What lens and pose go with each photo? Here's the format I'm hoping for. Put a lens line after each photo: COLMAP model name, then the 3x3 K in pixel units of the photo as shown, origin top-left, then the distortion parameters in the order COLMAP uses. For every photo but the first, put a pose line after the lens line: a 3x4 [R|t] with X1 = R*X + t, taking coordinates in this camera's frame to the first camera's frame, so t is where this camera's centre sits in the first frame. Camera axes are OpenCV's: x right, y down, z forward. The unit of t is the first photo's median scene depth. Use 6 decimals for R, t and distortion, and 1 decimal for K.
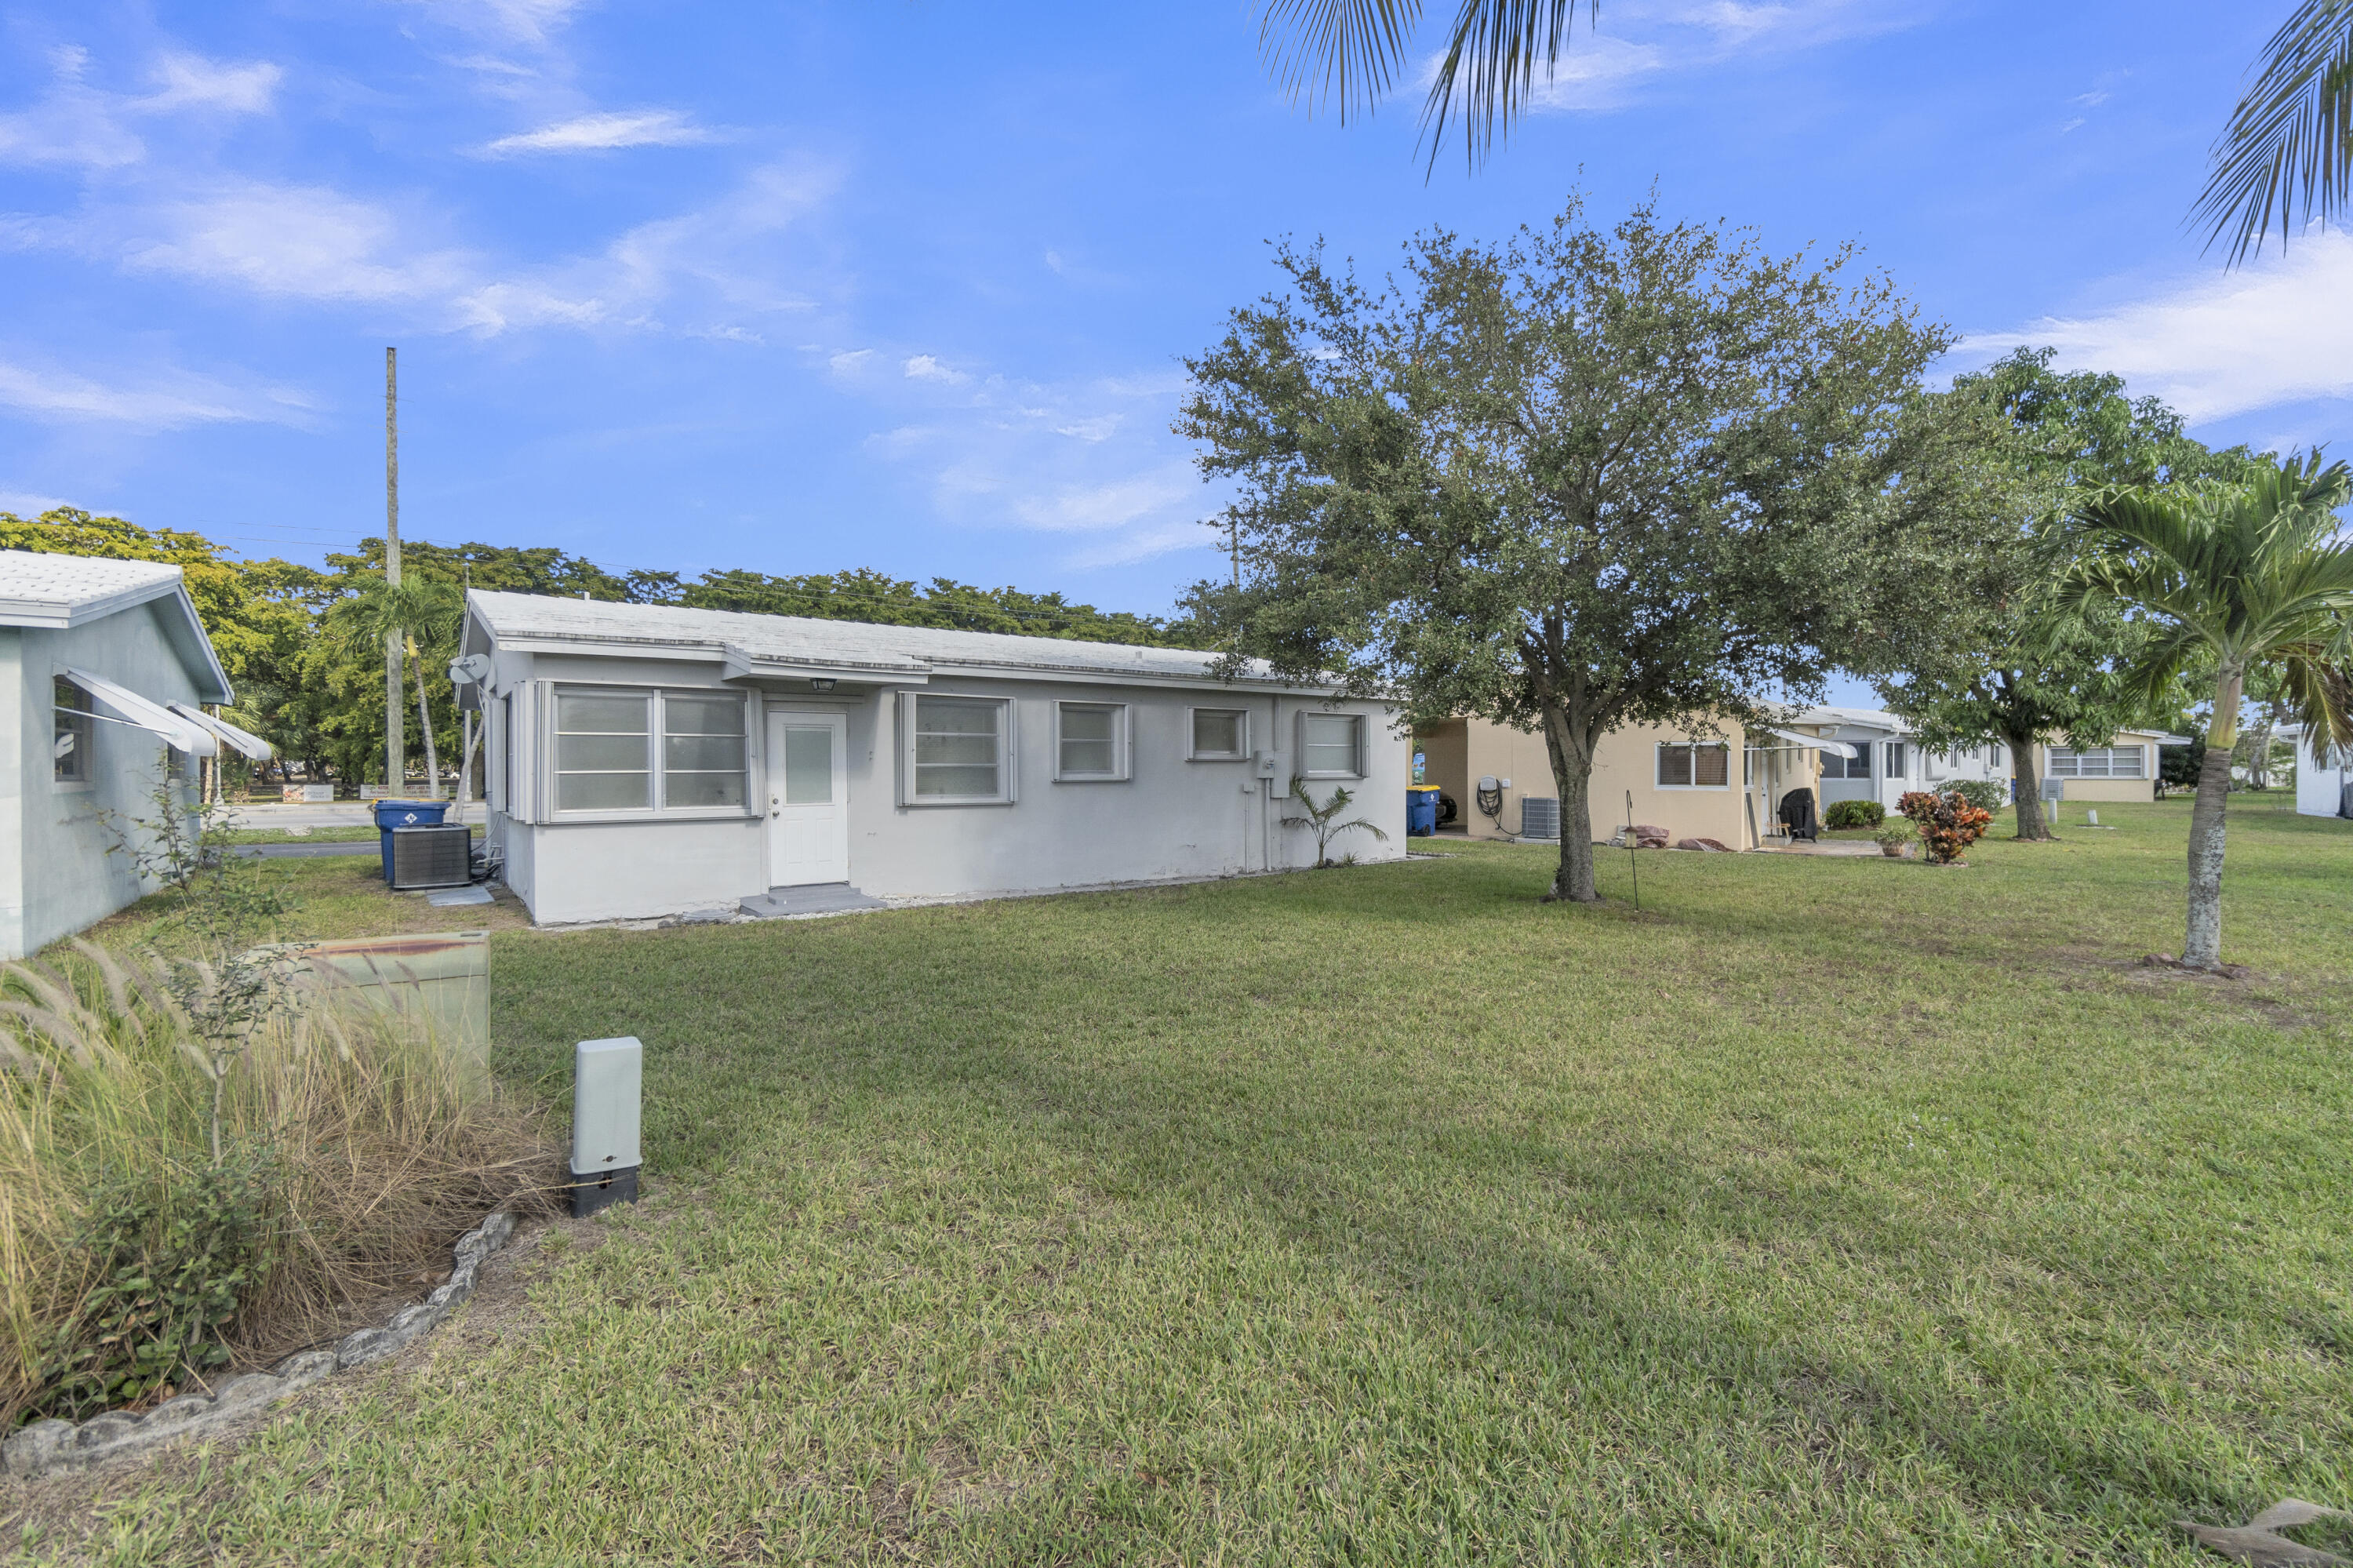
lens RADIAL K [[977.0, 0, 1168.9], [0, 977.0, 763.0], [0, 0, 1]] dist [-0.014903, 0.000333]
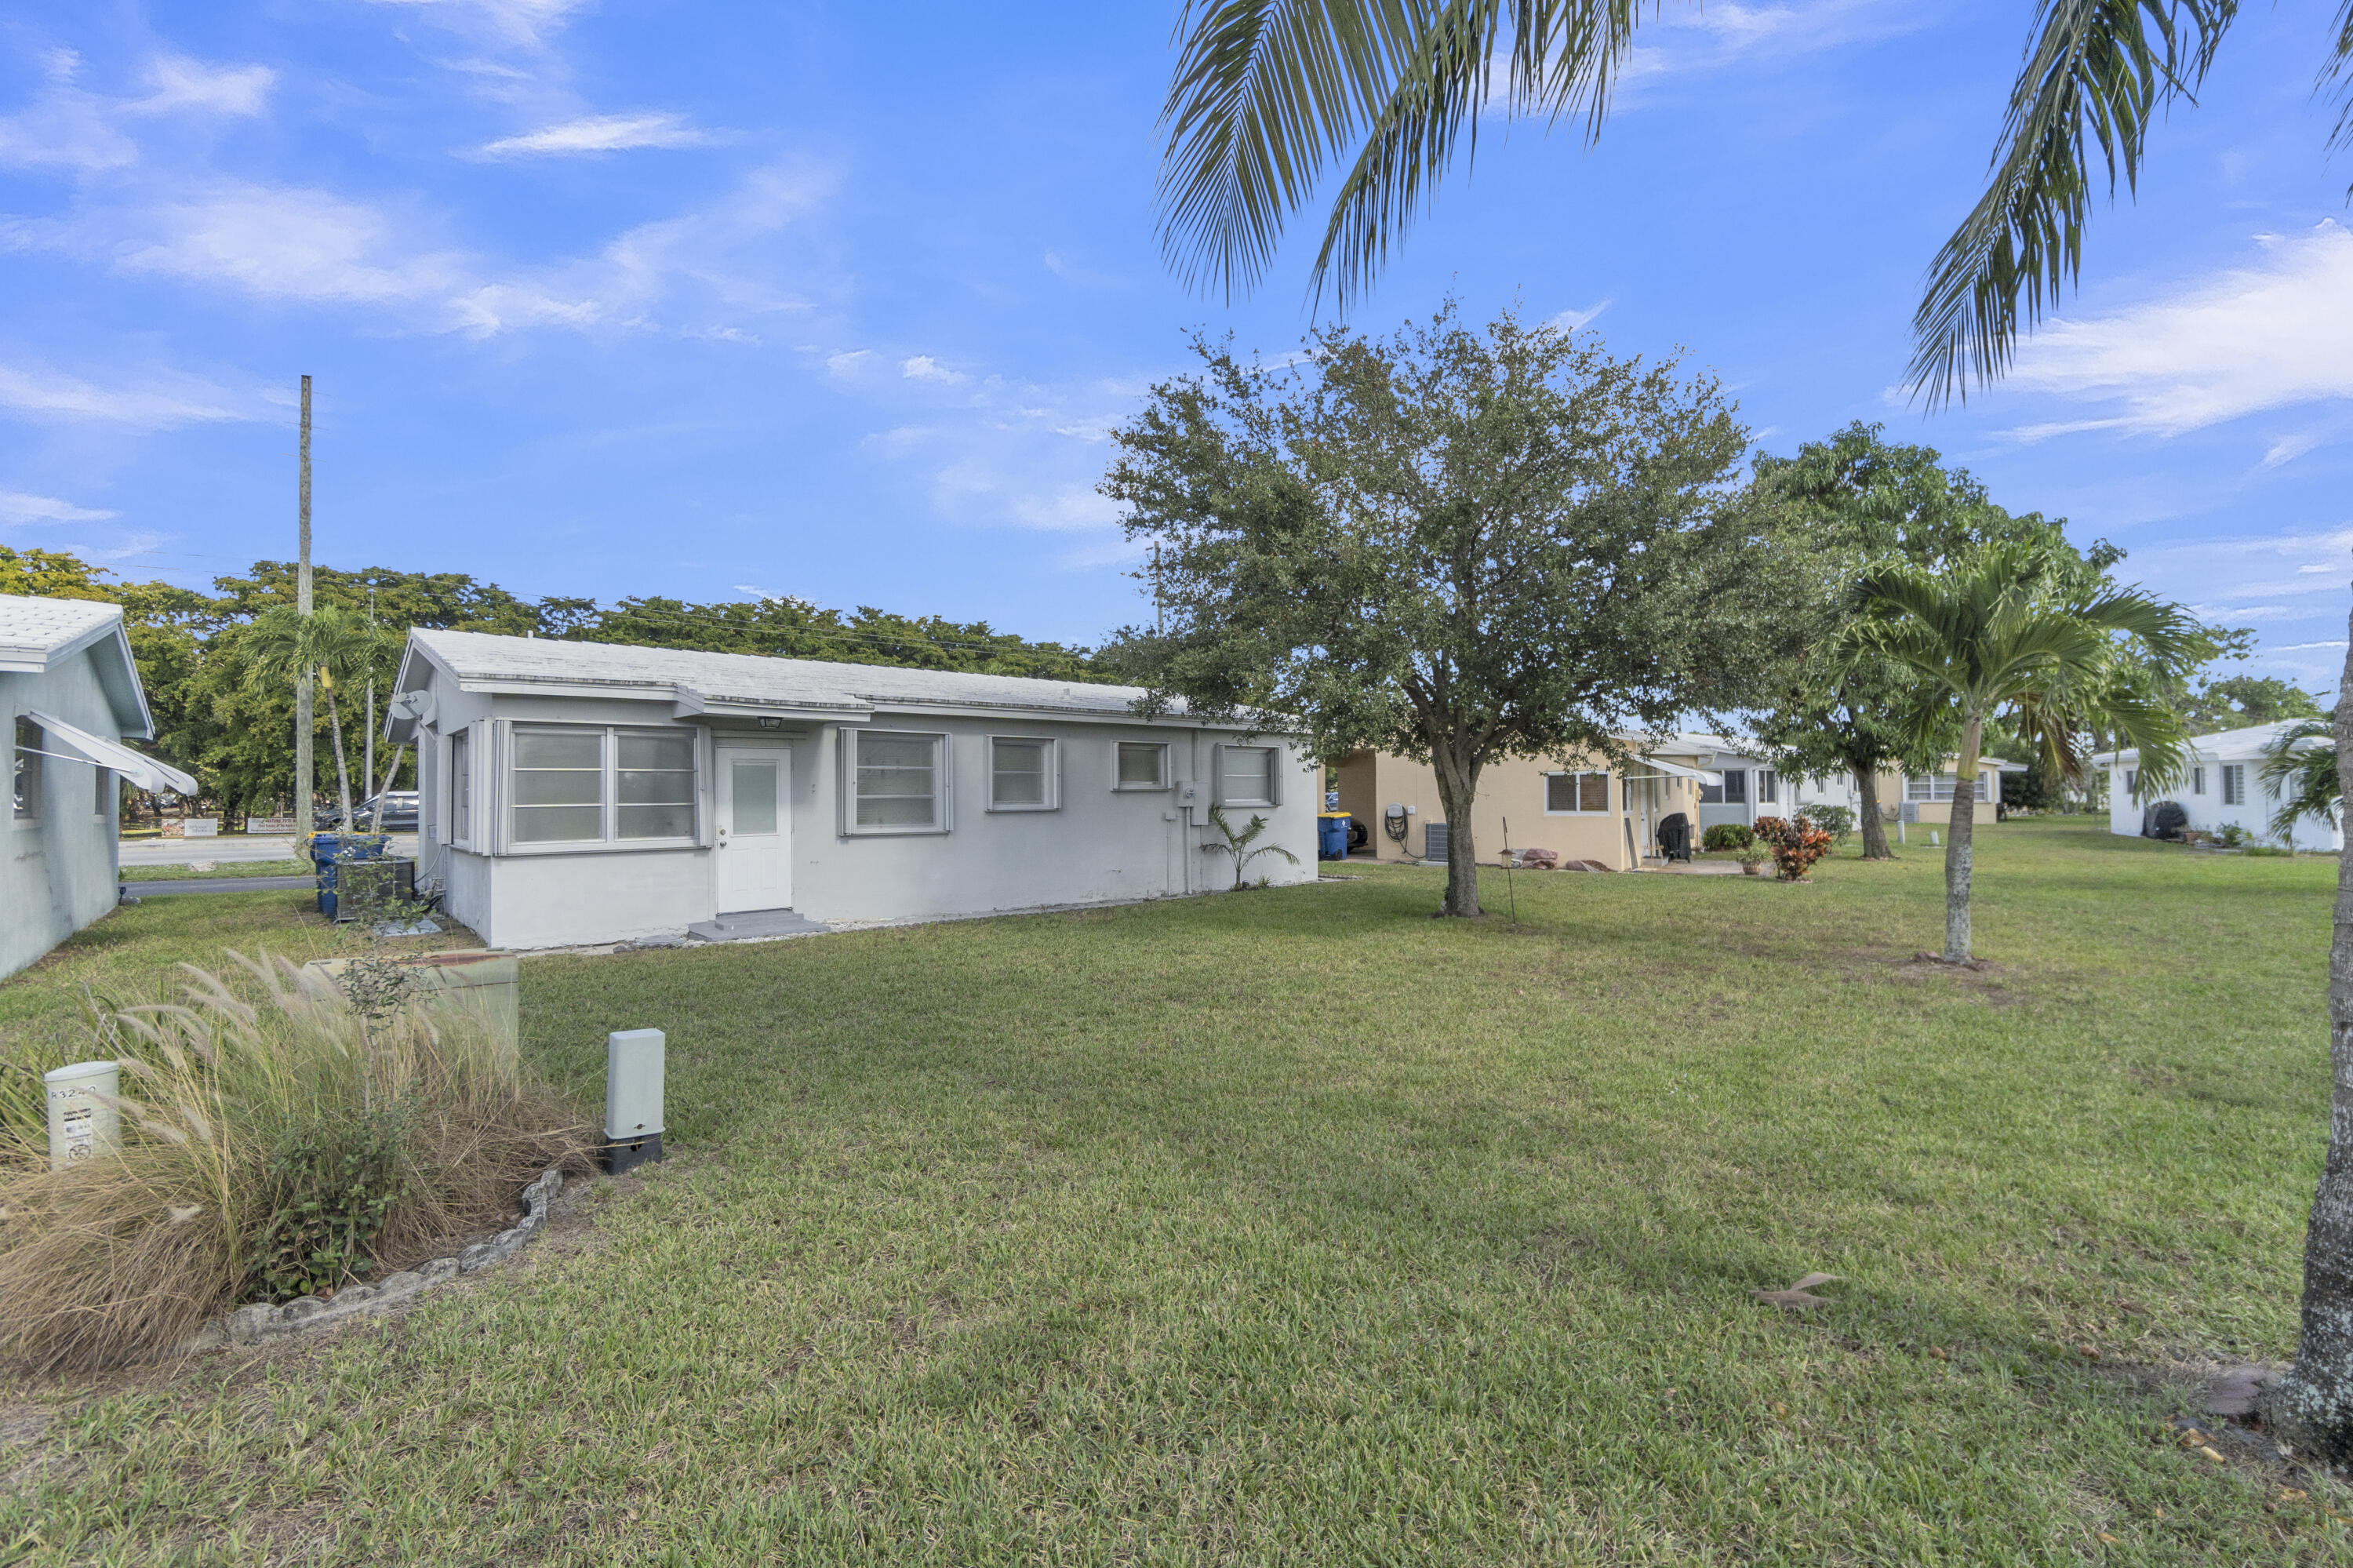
lens RADIAL K [[977.0, 0, 1178.6], [0, 977.0, 776.8], [0, 0, 1]] dist [-0.014903, 0.000333]
pose [[0.996354, -0.002573, 0.085276, -0.000661], [0.003728, 0.999903, -0.013396, -0.005366], [-0.085233, 0.013665, 0.996267, -0.103430]]
